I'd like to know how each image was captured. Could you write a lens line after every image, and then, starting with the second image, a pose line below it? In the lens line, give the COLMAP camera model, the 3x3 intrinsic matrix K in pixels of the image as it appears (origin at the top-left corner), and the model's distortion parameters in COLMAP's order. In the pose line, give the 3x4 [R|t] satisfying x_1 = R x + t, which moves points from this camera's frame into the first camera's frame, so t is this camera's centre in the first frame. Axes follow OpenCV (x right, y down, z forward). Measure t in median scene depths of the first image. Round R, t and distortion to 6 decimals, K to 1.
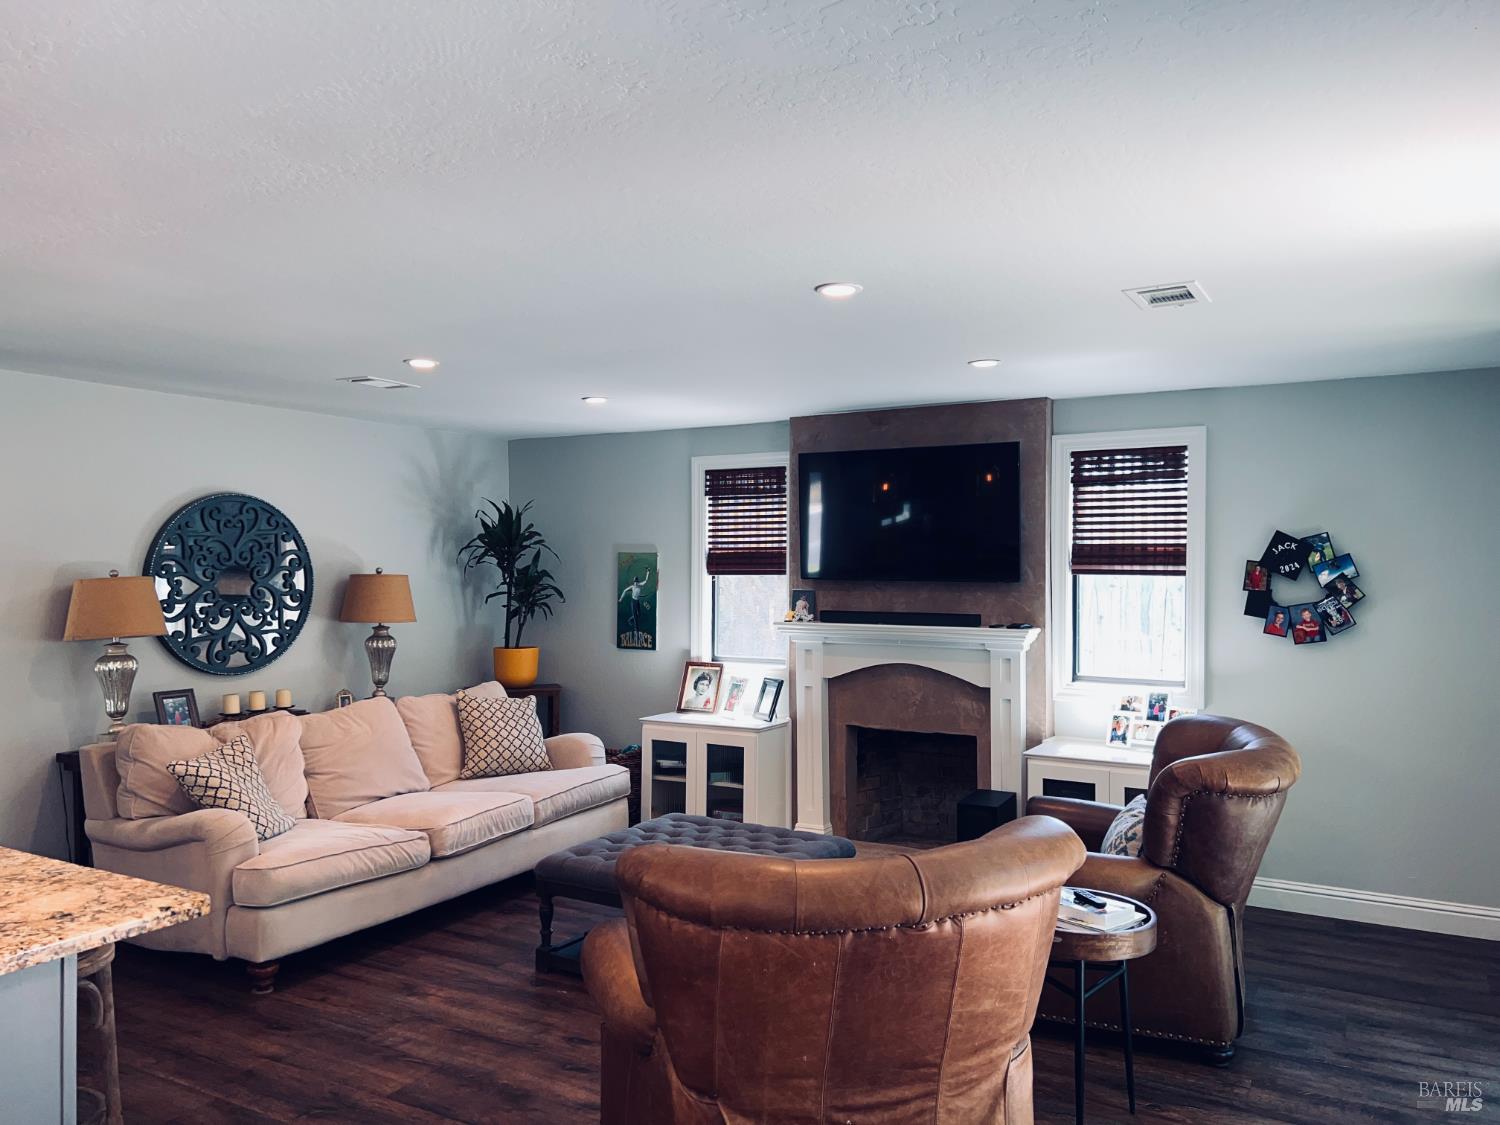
lens RADIAL K [[1126.2, 0, 749.4], [0, 1126.2, 563.5], [0, 0, 1]] dist [0.055323, -0.068837]
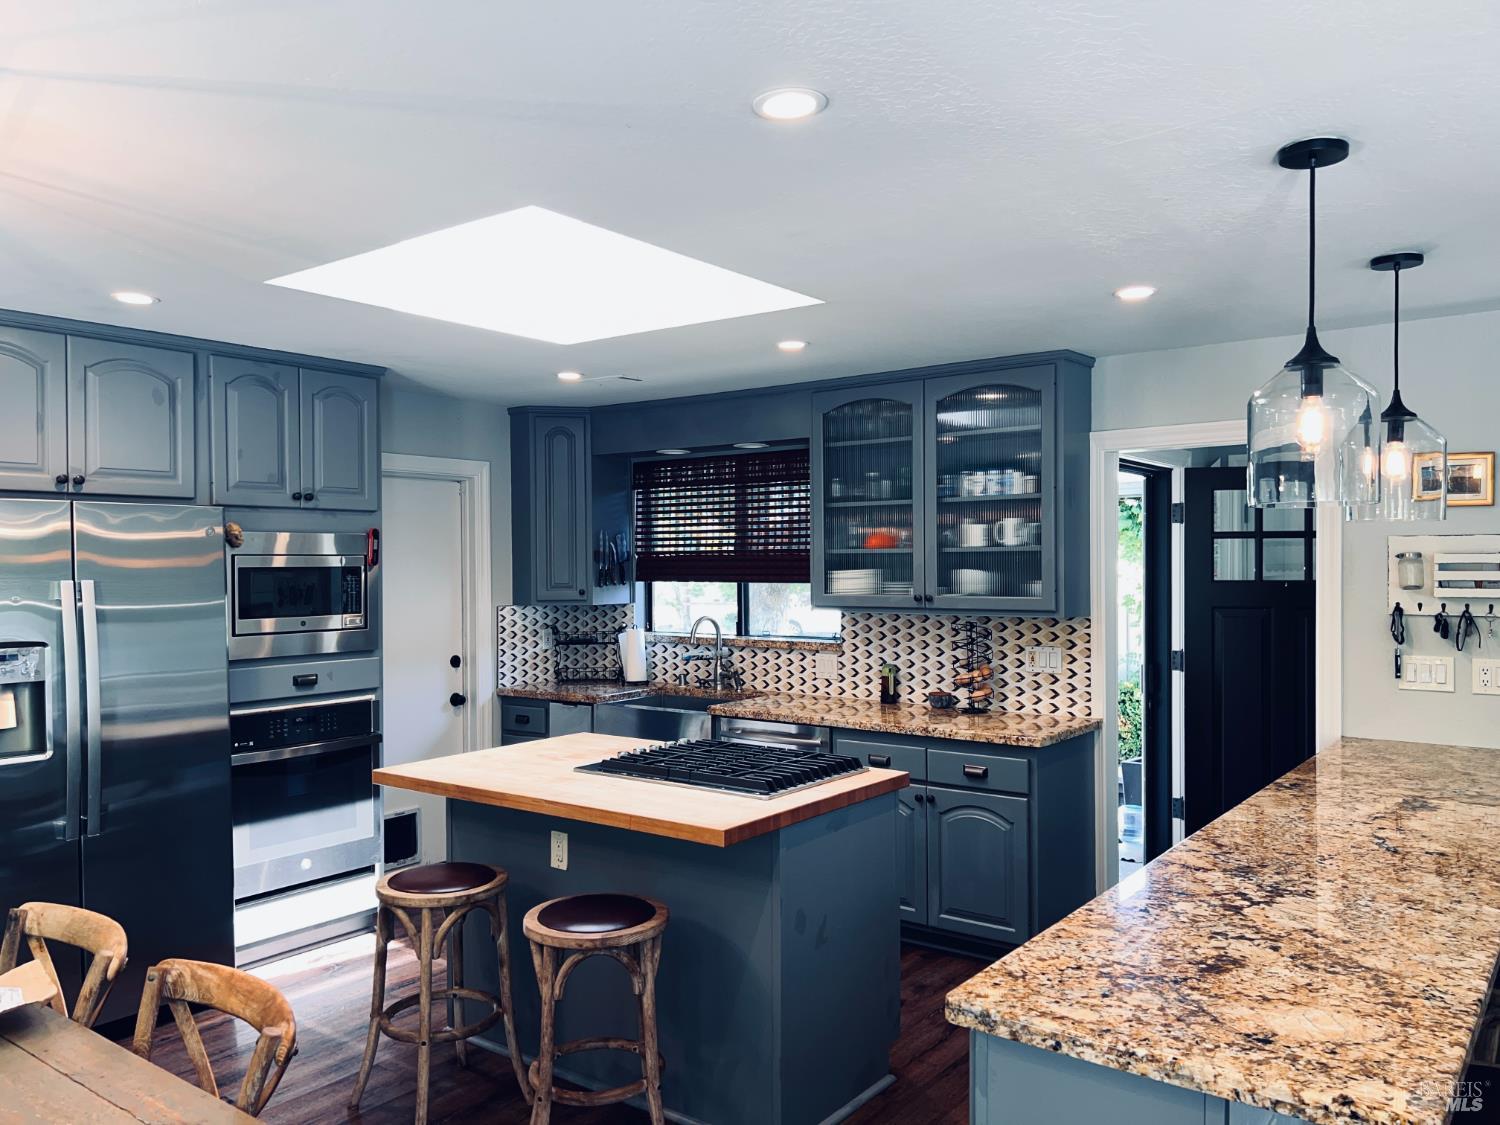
lens RADIAL K [[1126.2, 0, 751.7], [0, 1126.2, 567.9], [0, 0, 1]] dist [0.055323, -0.068837]
pose [[-0.131942, 0.006184, -0.991238, 0.060643], [0.004879, 0.999972, 0.005589, 0.003279], [0.991245, -0.004099, -0.131968, 0.324670]]
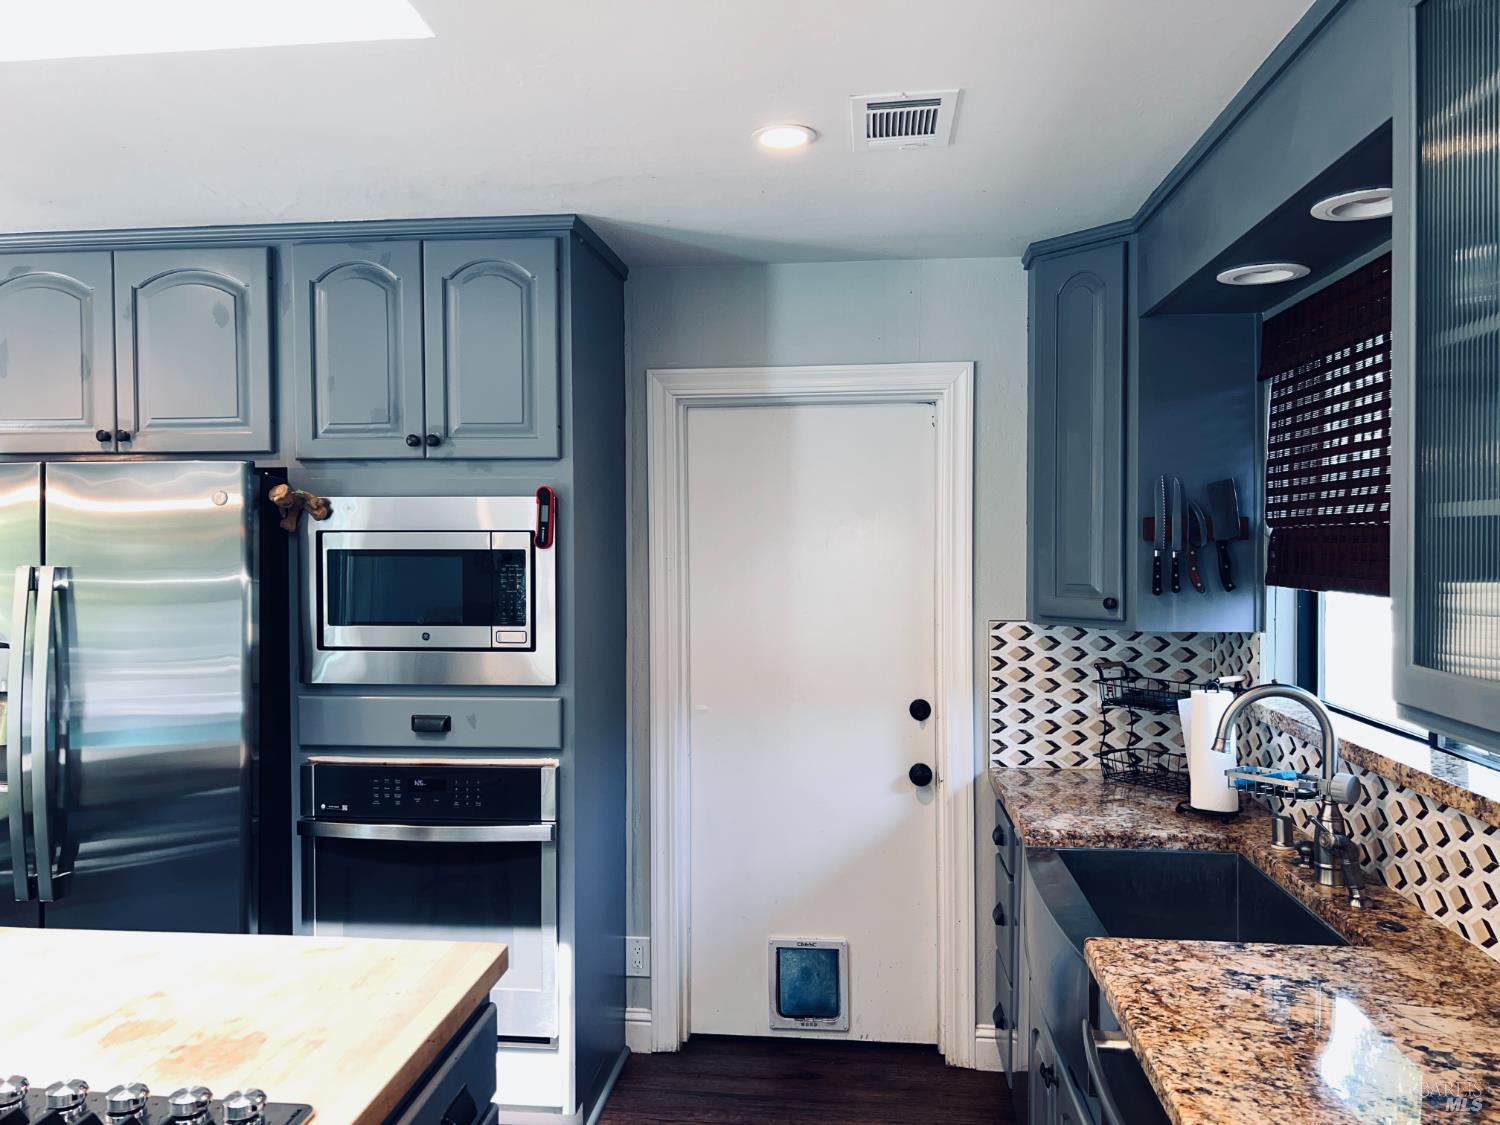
lens RADIAL K [[1126.2, 0, 748.3], [0, 1126.2, 565.0], [0, 0, 1]] dist [0.055323, -0.068837]
pose [[-0.916300, 0.010960, -0.400343, -0.637779], [0.001751, 0.999726, 0.023362, 0.000744], [0.400490, 0.020706, -0.916067, 0.442389]]
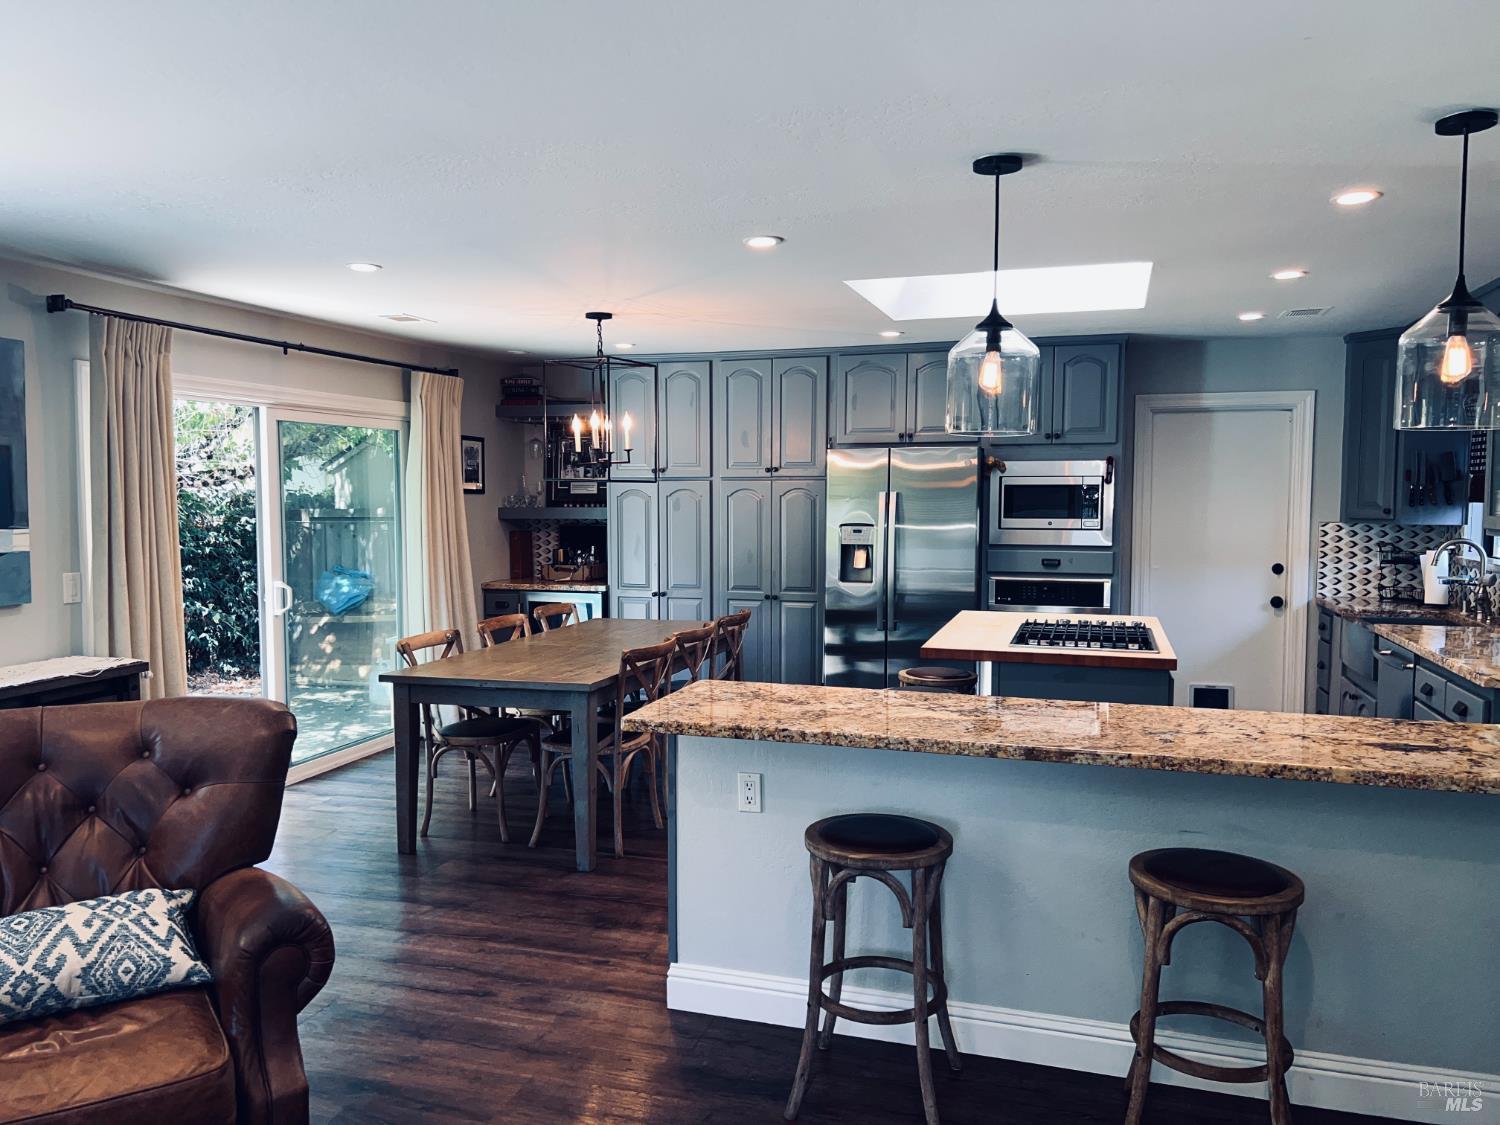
lens RADIAL K [[1126.2, 0, 746.5], [0, 1126.2, 572.9], [0, 0, 1]] dist [0.055323, -0.068837]
pose [[-0.977263, 0.013599, -0.211594, -0.143265], [-0.002045, 0.997290, 0.073540, 0.011466], [0.212020, 0.072300, -0.974587, 0.996366]]
